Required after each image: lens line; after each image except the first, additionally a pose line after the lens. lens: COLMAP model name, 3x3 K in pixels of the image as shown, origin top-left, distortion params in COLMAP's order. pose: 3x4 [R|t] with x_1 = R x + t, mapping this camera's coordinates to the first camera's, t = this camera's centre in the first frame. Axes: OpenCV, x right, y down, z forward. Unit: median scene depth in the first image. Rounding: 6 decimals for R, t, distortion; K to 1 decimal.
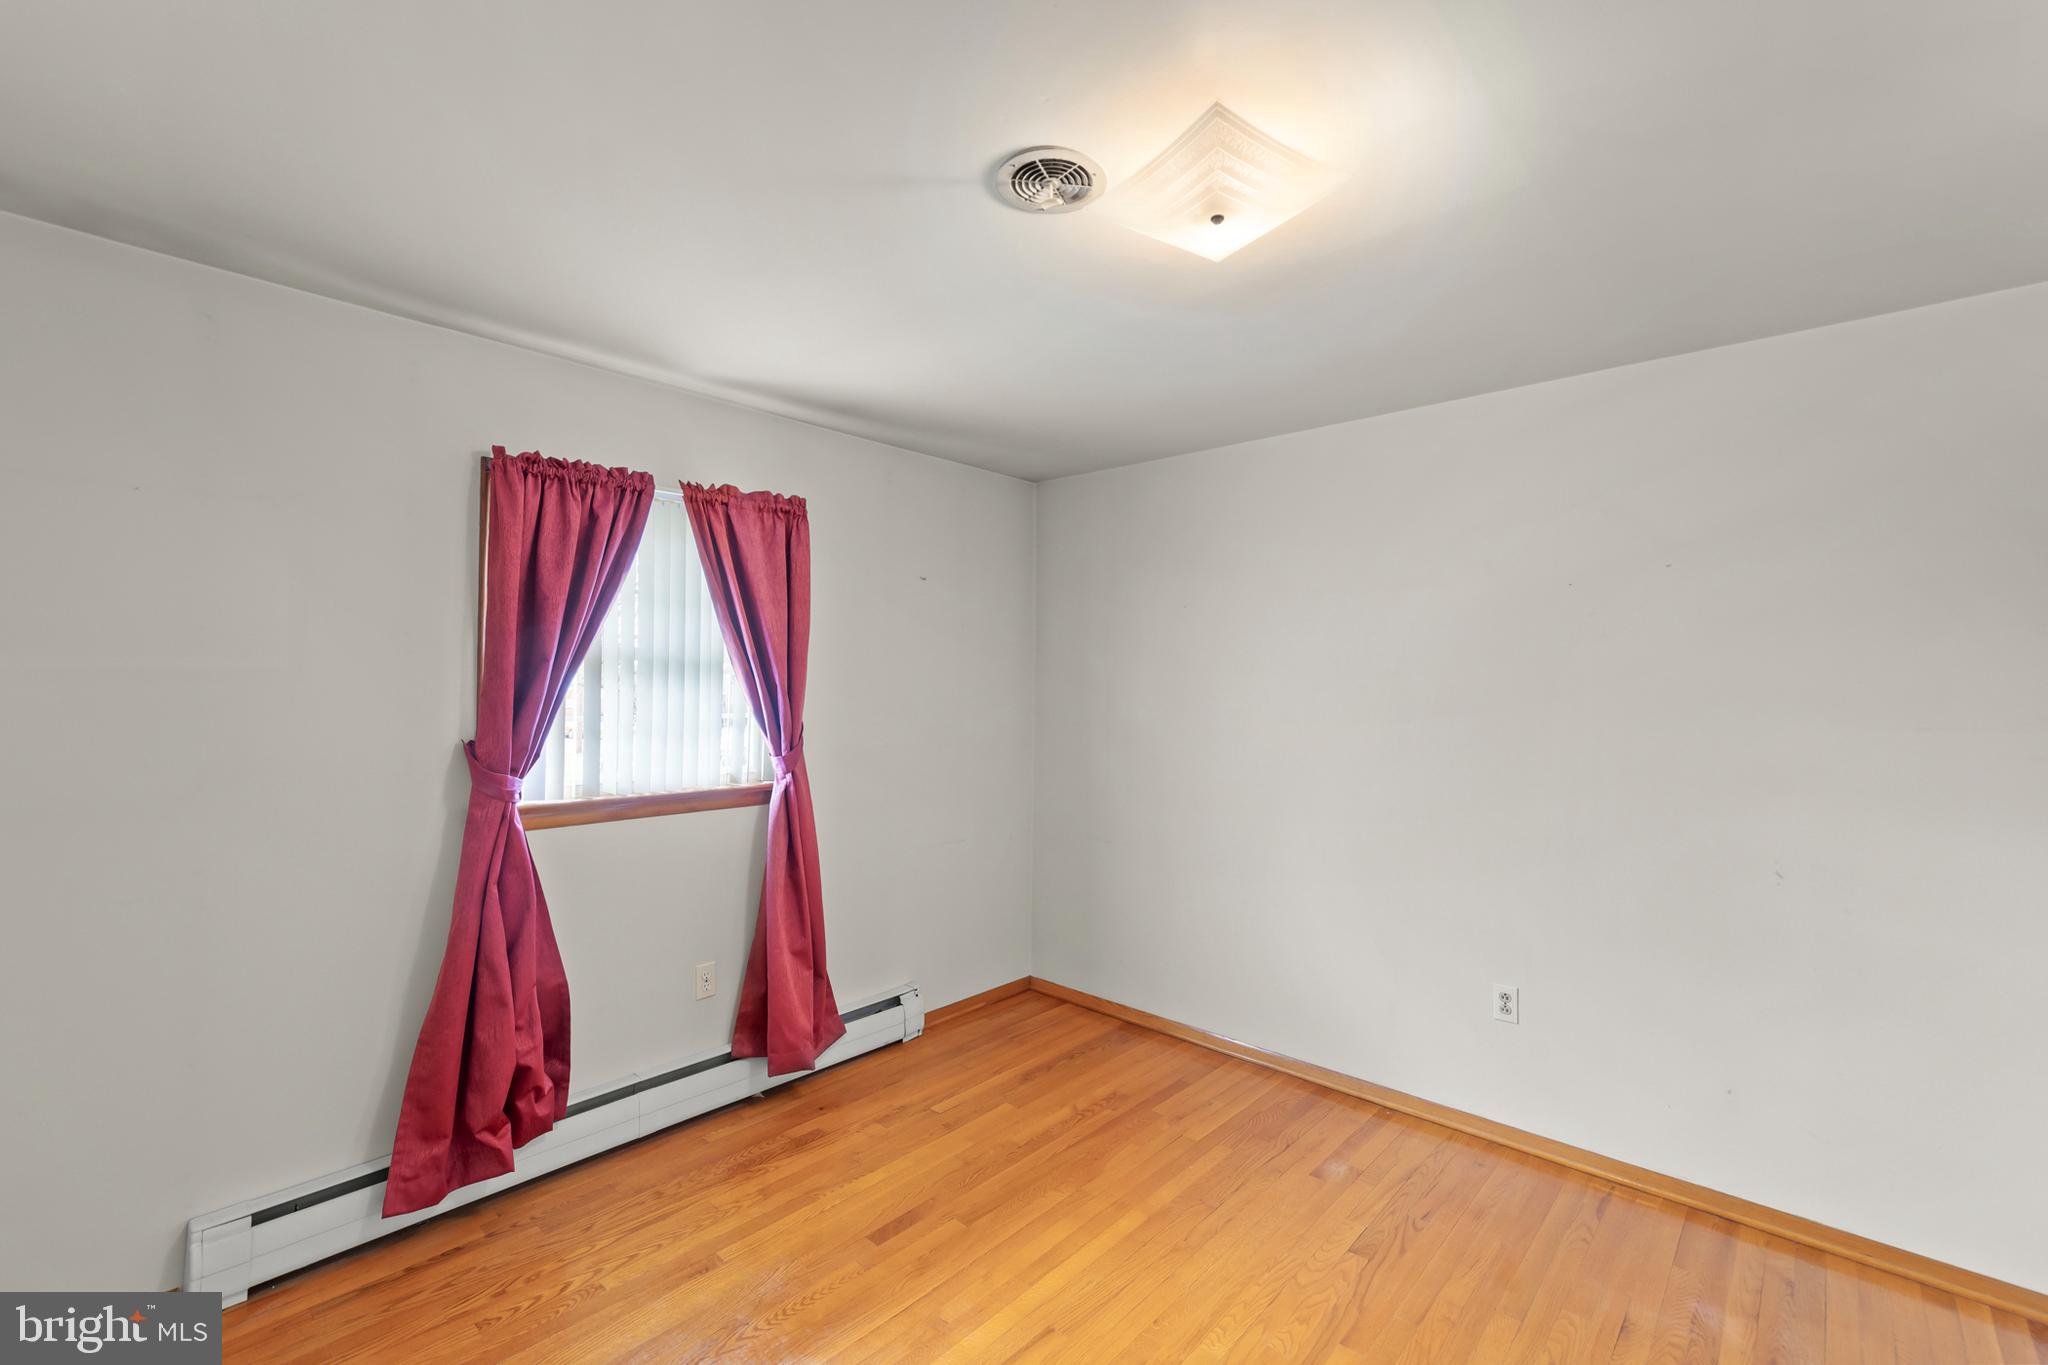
lens RADIAL K [[879.1, 0, 1029.1], [0, 879.1, 675.3], [0, 0, 1]] dist [0.004719, 0.000122]
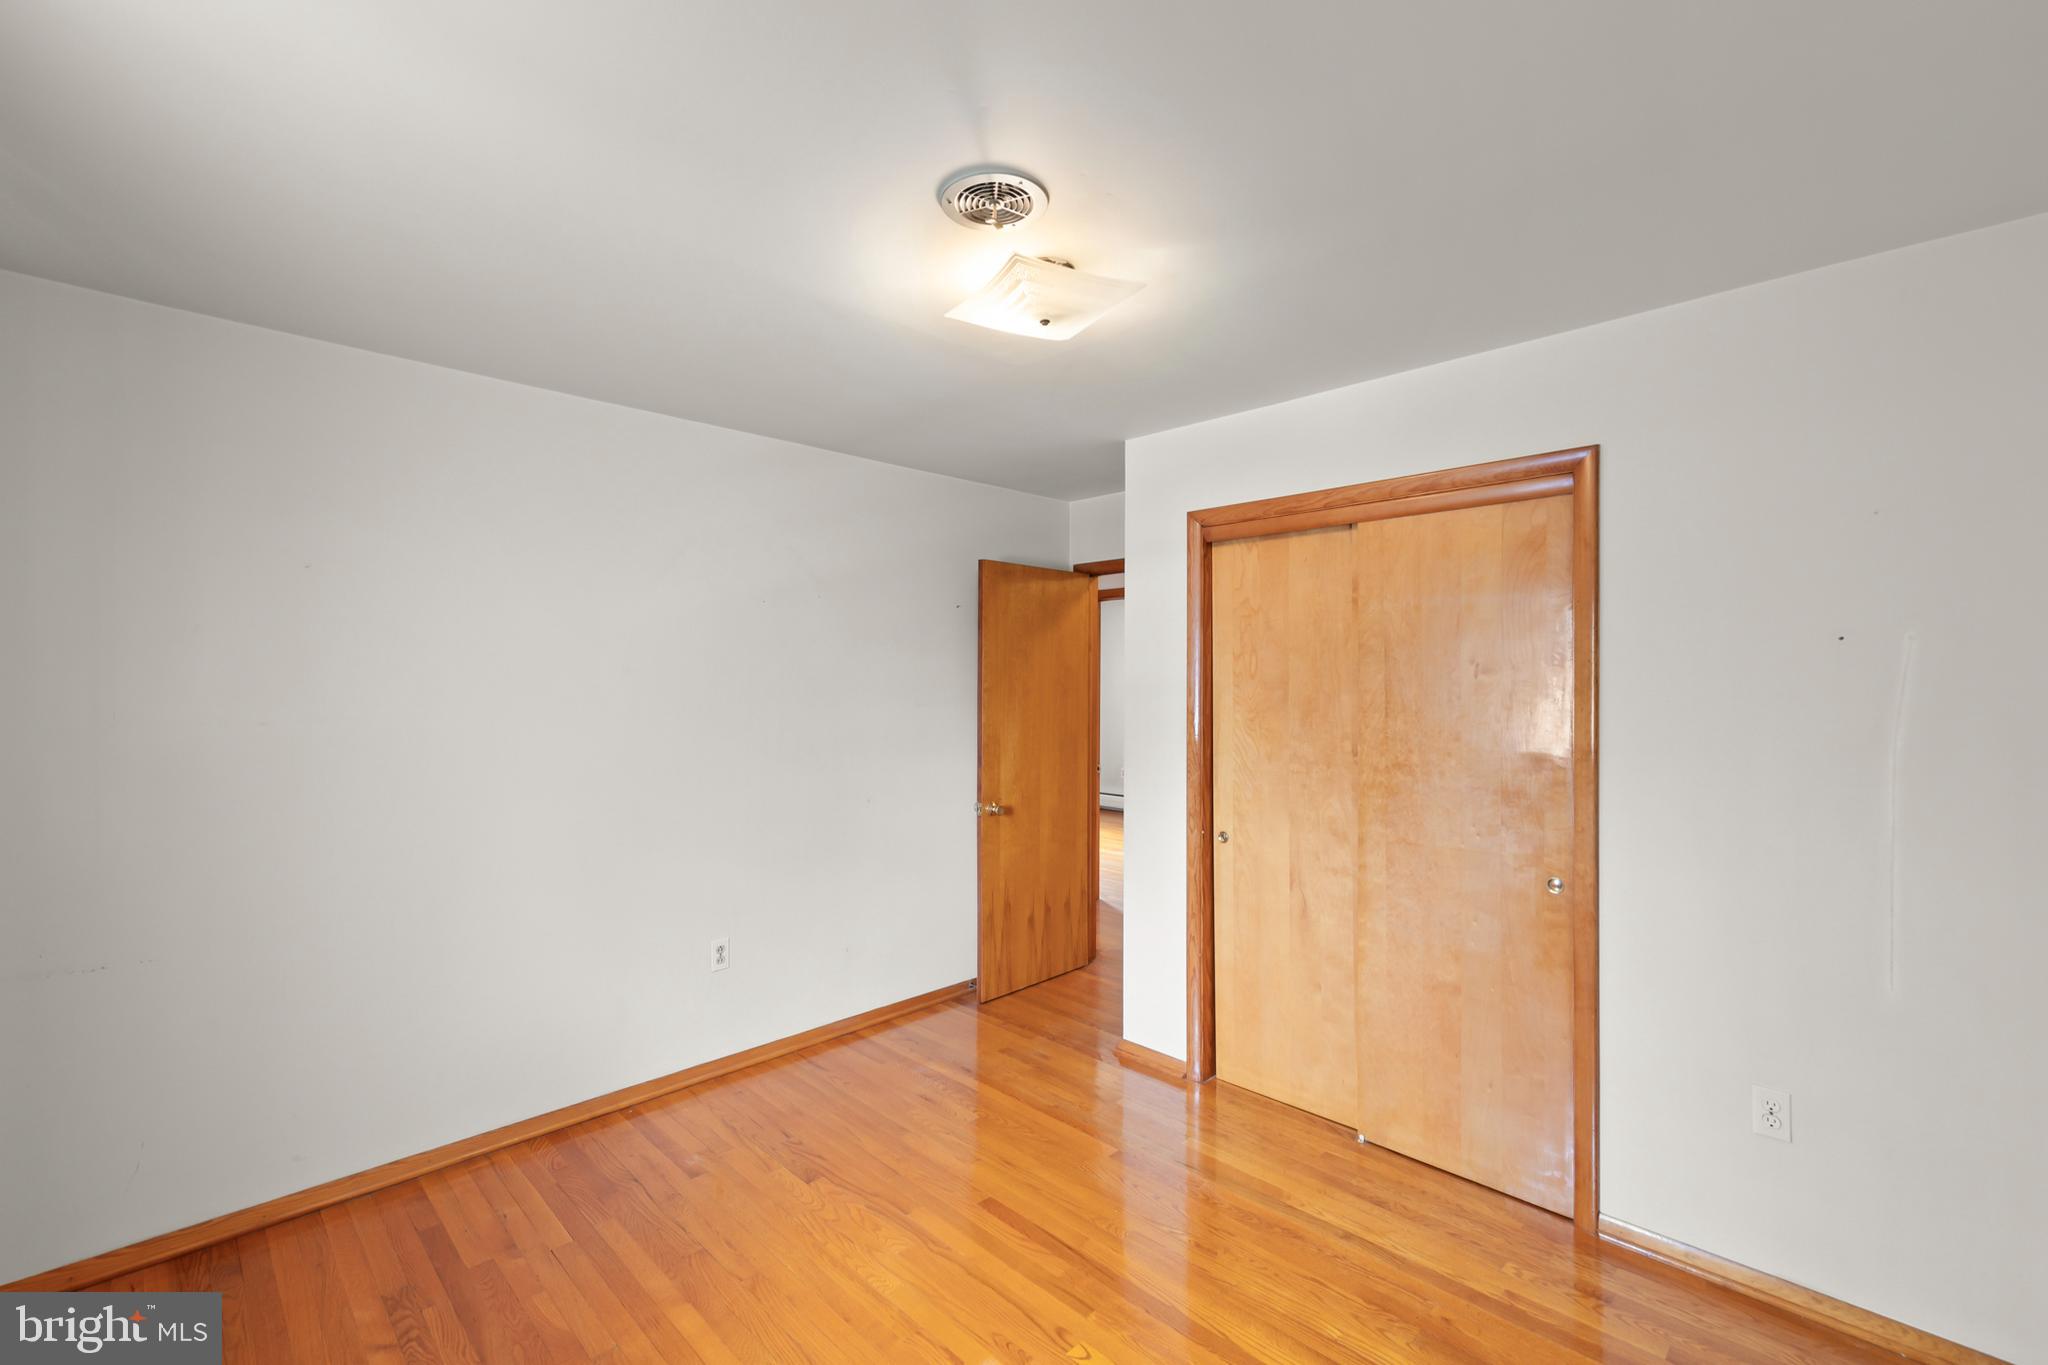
lens RADIAL K [[879.1, 0, 1029.0], [0, 879.1, 683.0], [0, 0, 1]] dist [0.004719, 0.000122]
pose [[0.055750, -0.011499, 0.998379, -0.619713], [-0.005338, 0.999916, 0.011814, -0.004228], [-0.998431, -0.005988, 0.055684, 0.547263]]
